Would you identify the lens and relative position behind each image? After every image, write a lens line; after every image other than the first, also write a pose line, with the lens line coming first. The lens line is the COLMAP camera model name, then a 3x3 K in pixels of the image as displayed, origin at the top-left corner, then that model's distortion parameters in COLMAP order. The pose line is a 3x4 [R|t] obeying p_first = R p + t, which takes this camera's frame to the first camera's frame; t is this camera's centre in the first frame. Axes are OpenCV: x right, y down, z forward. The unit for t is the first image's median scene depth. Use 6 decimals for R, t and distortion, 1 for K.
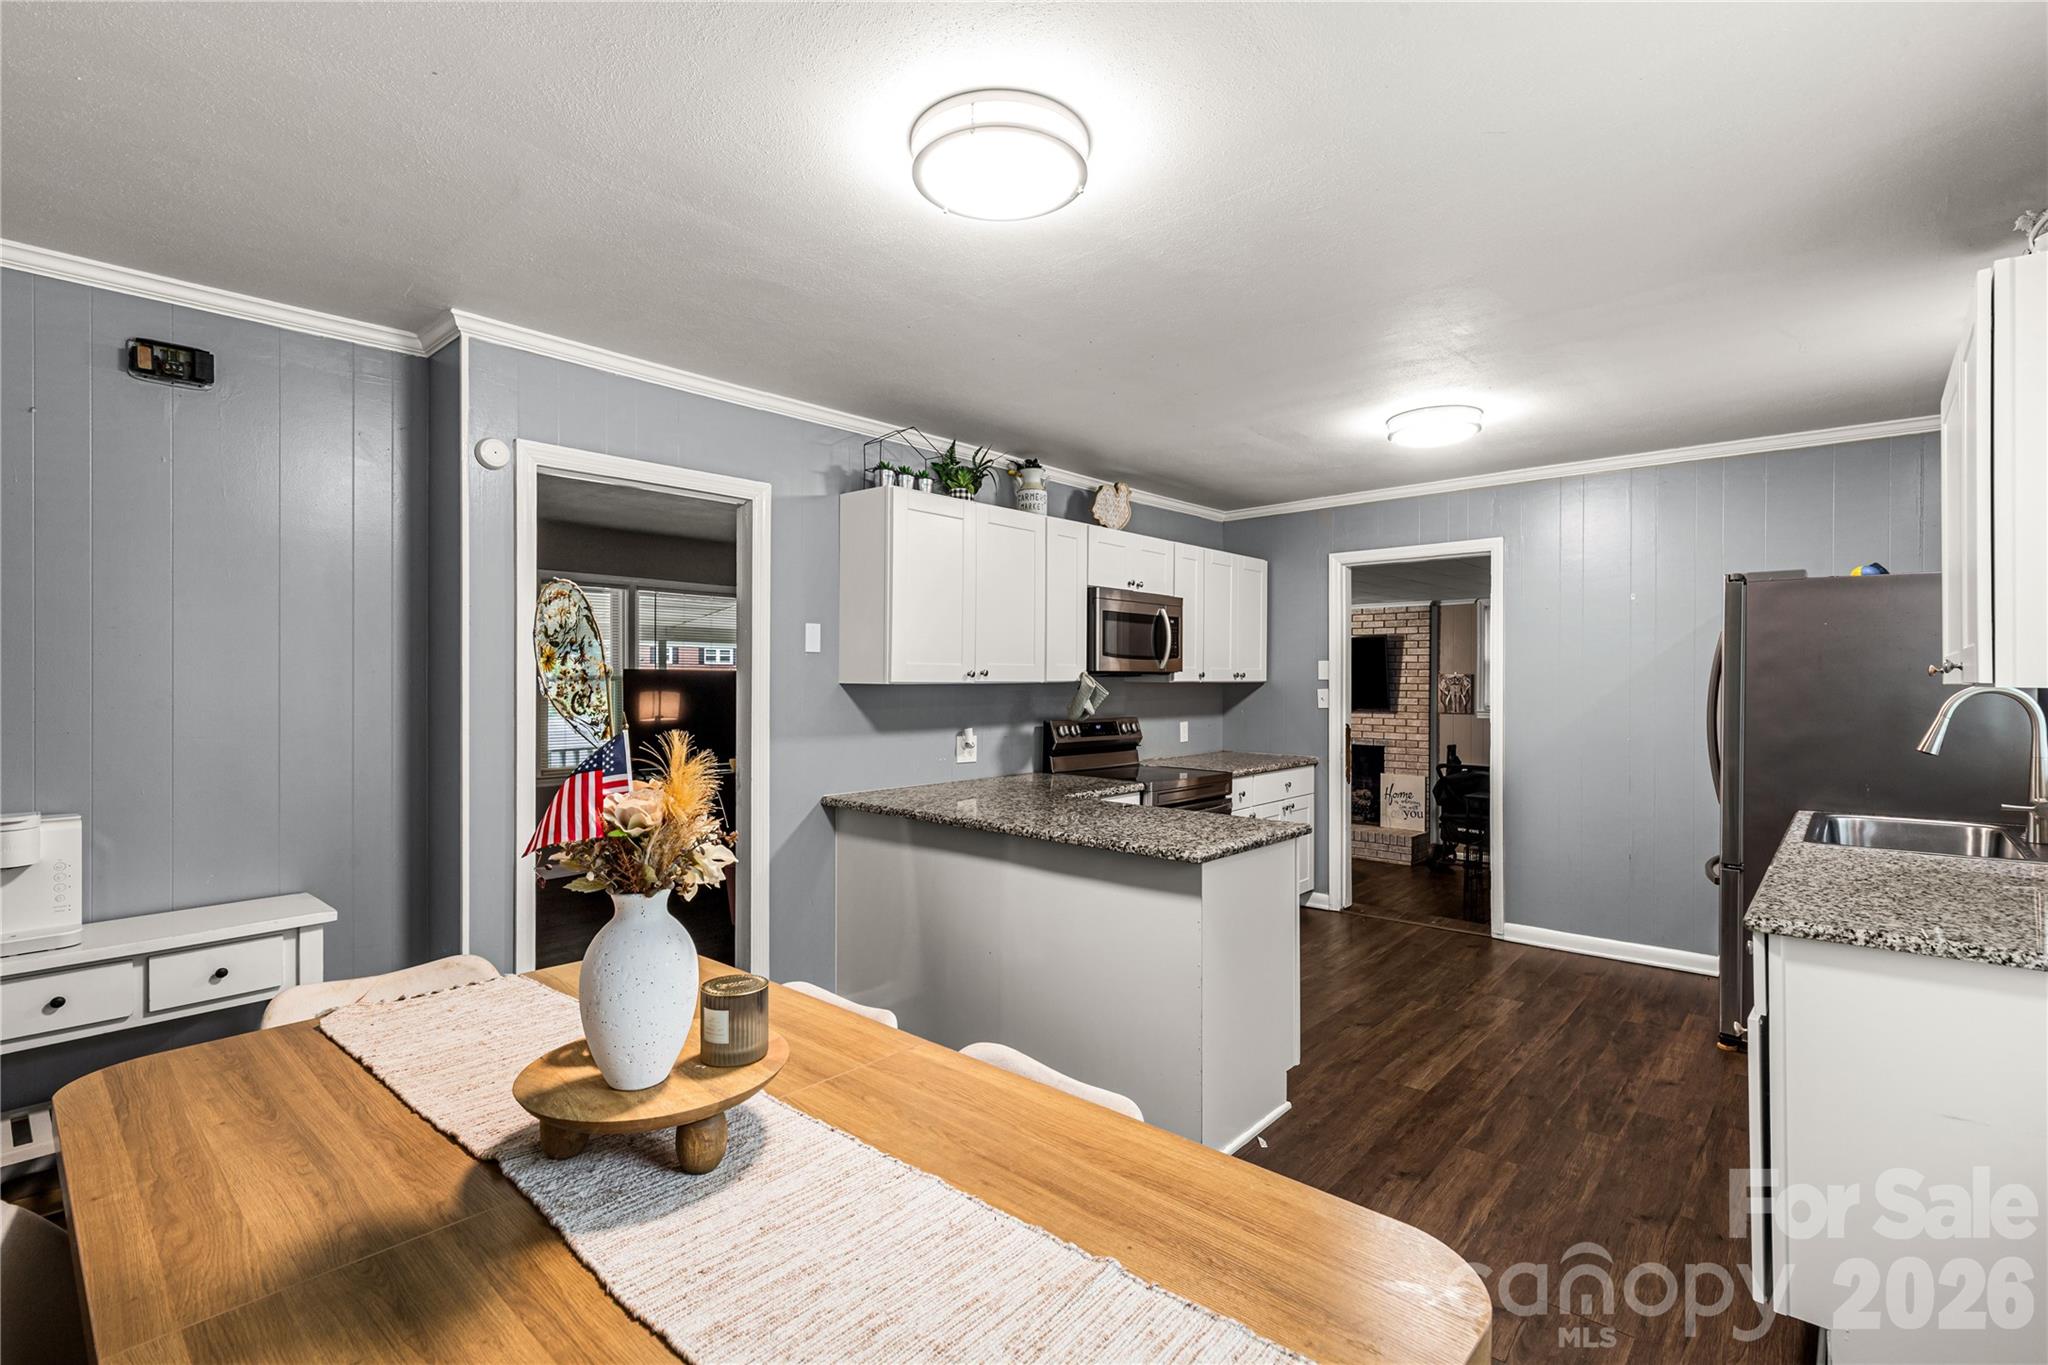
lens RADIAL K [[938.7, 0, 1023.3], [0, 938.7, 674.7], [0, 0, 1]] dist [0.004993, -0.000984]
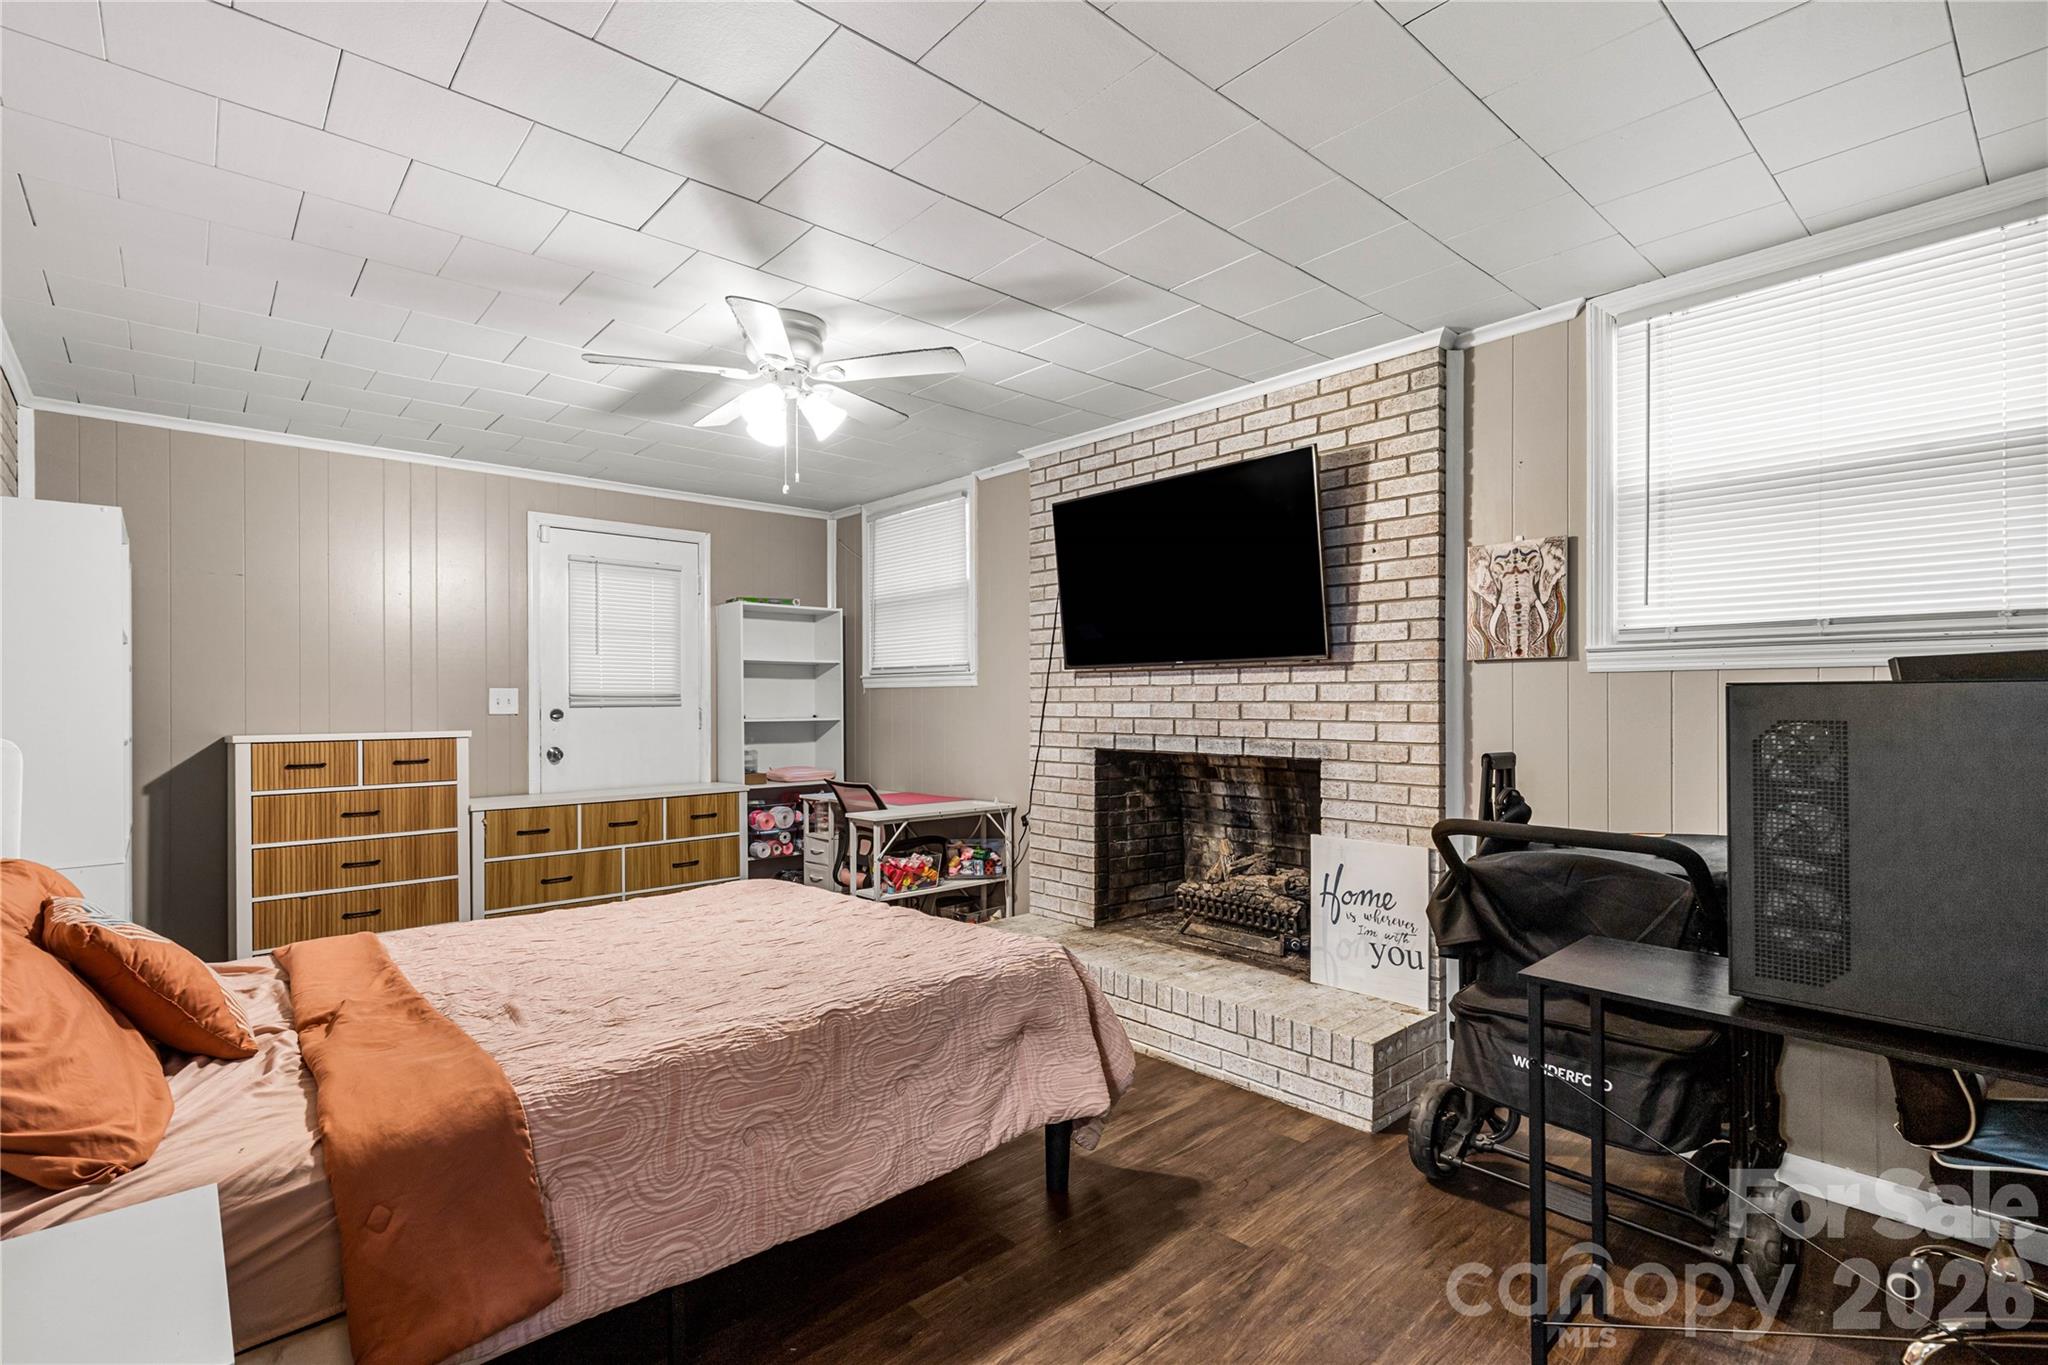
lens RADIAL K [[938.7, 0, 1015.7], [0, 938.7, 691.8], [0, 0, 1]] dist [0.004993, -0.000984]
pose [[0.993433, -0.009704, -0.114007, 0.317200], [0.010196, 0.999941, 0.003732, 0.048551], [0.113964, -0.004870, 0.993473, 0.642313]]
